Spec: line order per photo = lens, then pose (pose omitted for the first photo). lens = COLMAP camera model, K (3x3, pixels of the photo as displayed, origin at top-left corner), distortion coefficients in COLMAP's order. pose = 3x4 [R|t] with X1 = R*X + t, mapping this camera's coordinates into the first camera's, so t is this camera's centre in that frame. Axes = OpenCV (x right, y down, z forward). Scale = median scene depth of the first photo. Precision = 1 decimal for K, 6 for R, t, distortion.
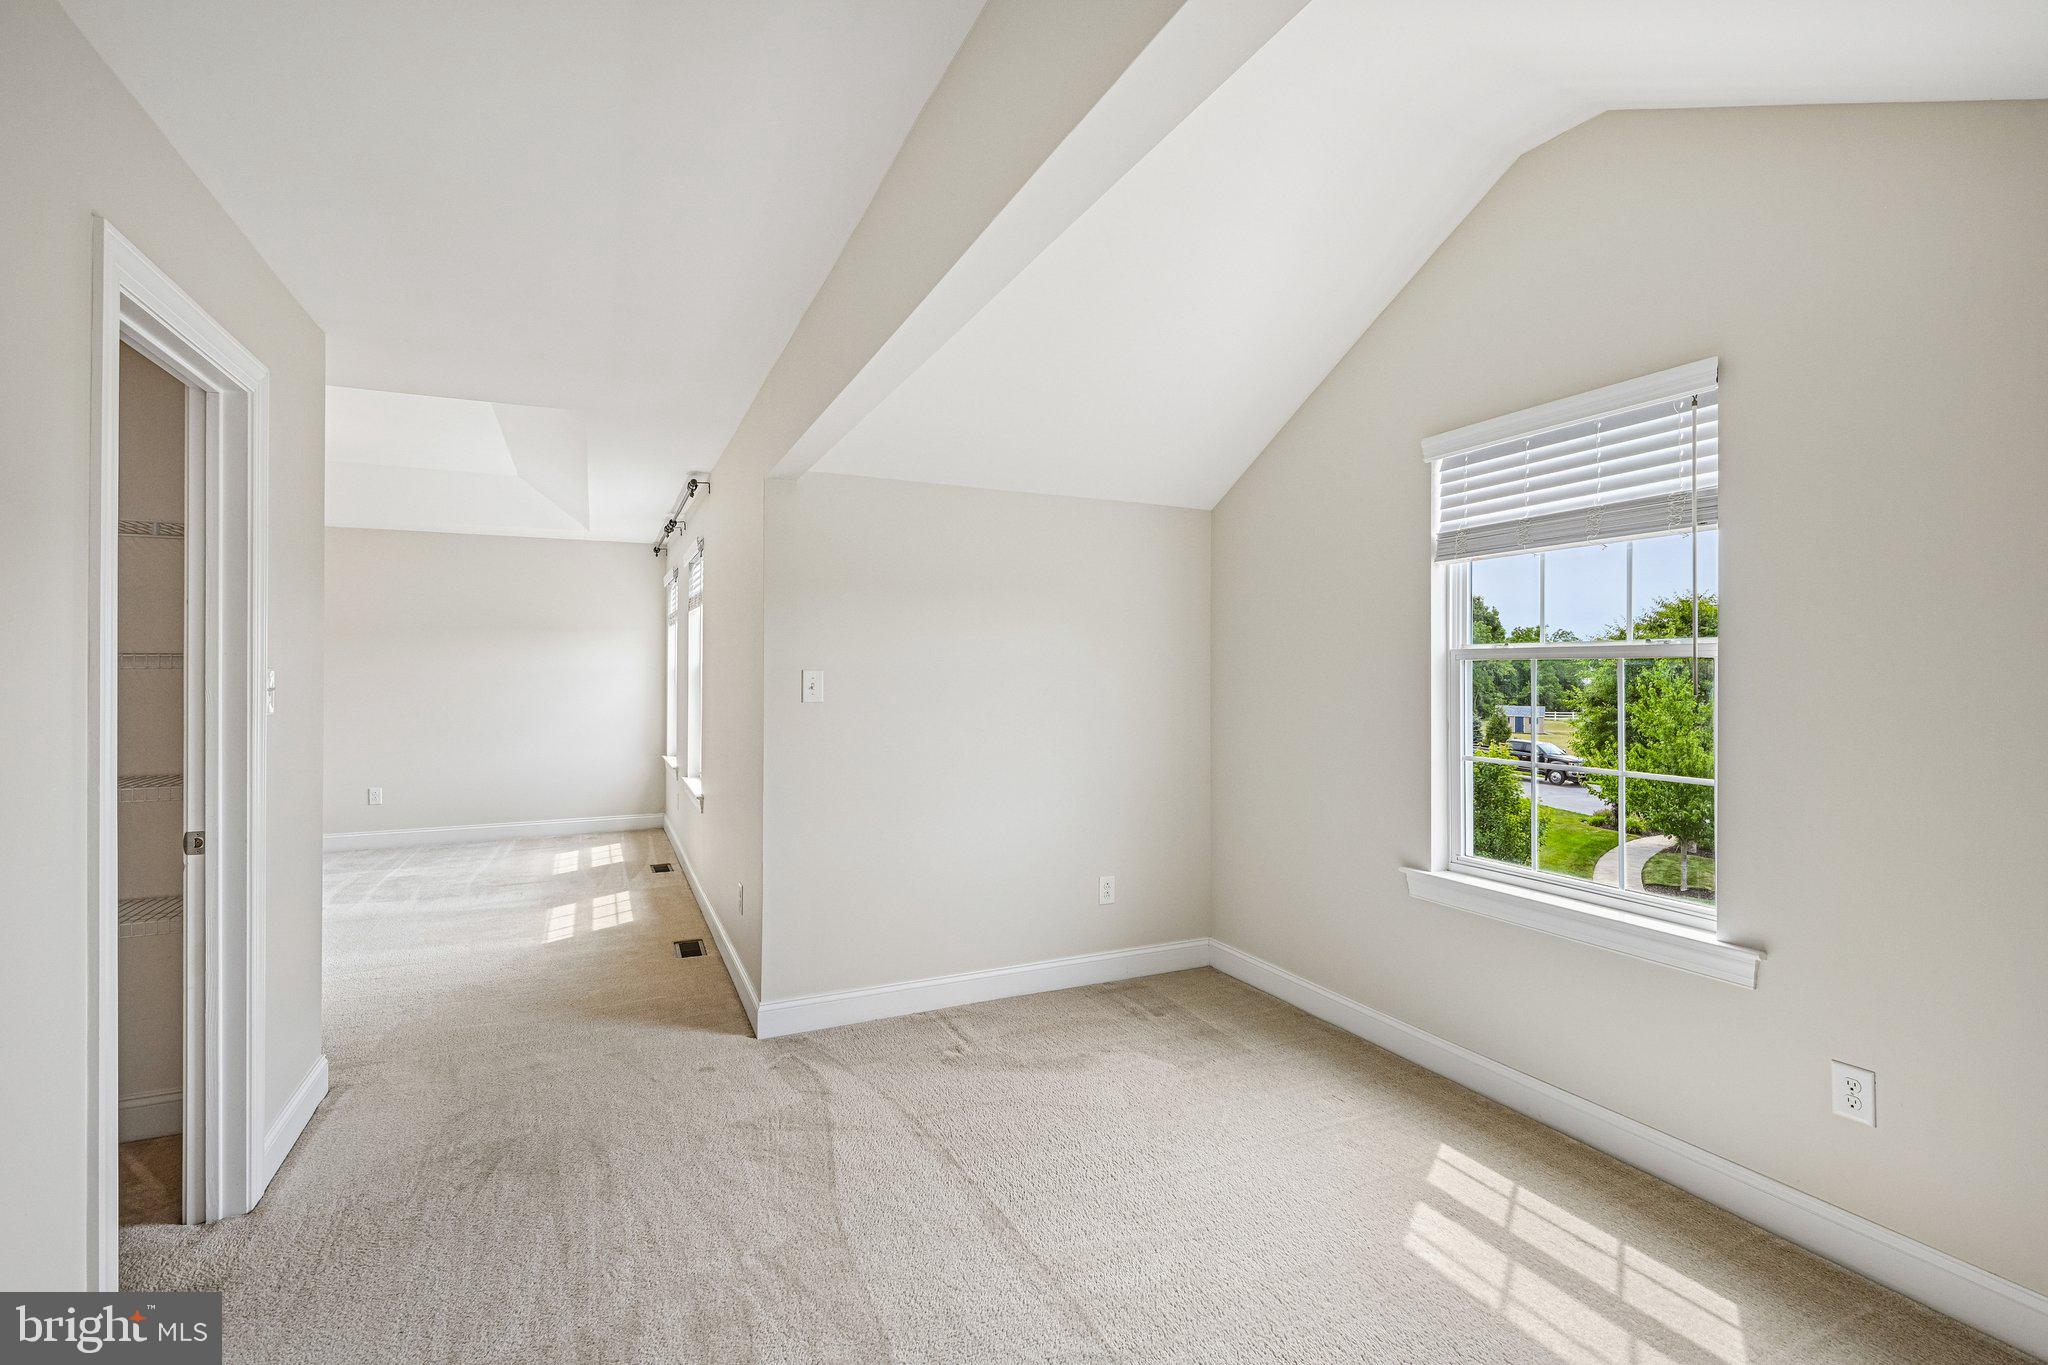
lens RADIAL K [[922.4, 0, 1016.2], [0, 922.4, 670.1], [0, 0, 1]] dist [0.002802, 0.000309]
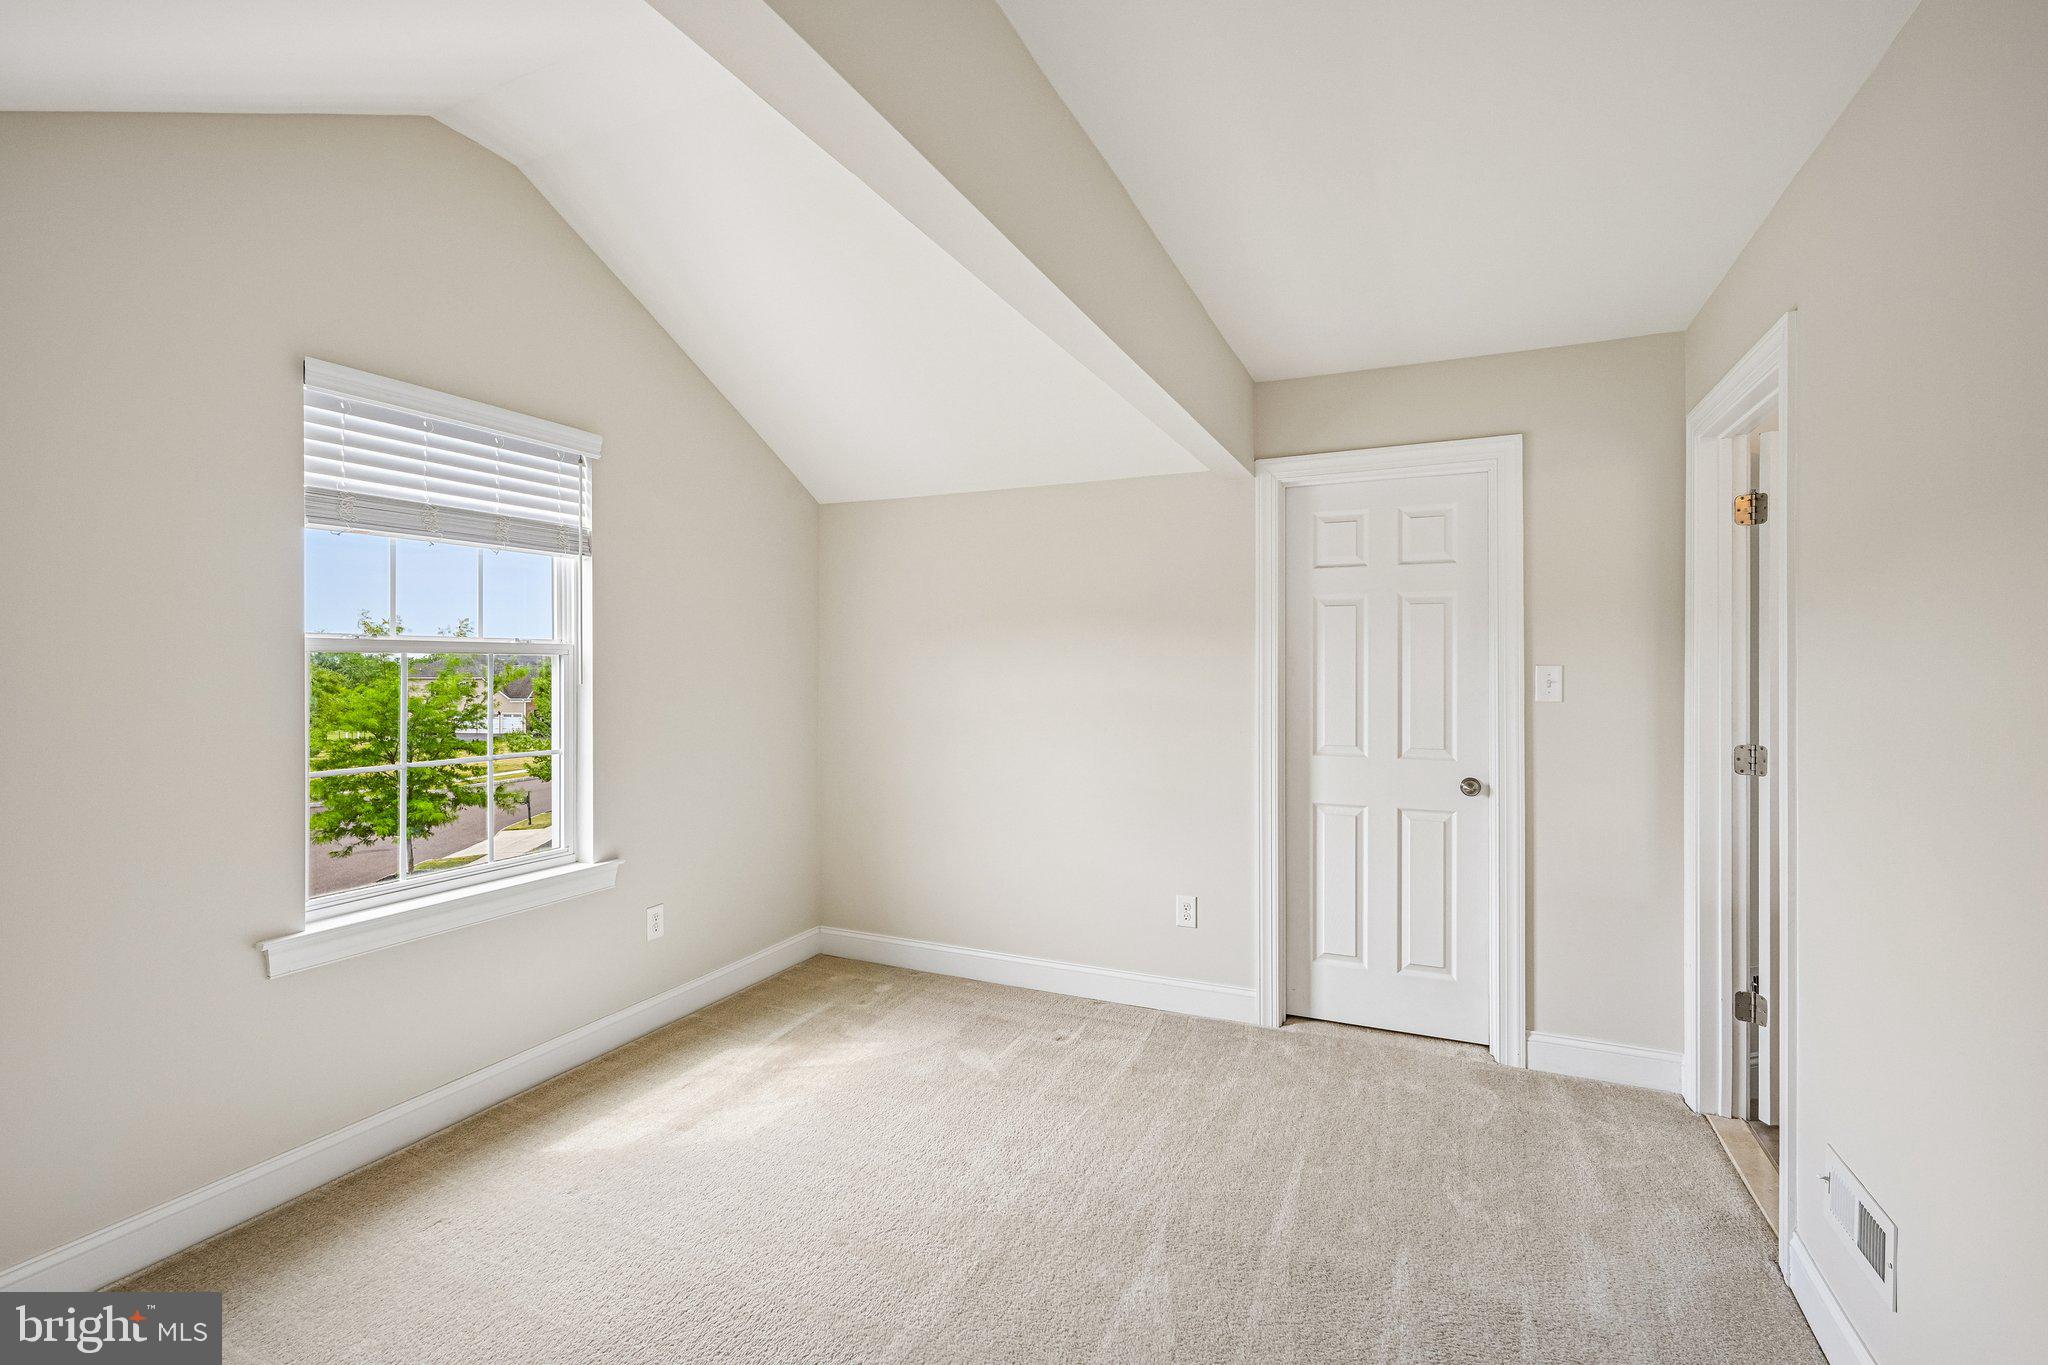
lens RADIAL K [[922.4, 0, 1016.2], [0, 922.4, 670.1], [0, 0, 1]] dist [0.002802, 0.000309]
pose [[-0.642909, 0.000548, 0.765943, -0.562616], [0.004558, 0.999985, 0.003111, 0.005660], [-0.765929, 0.005491, -0.642901, 1.151984]]
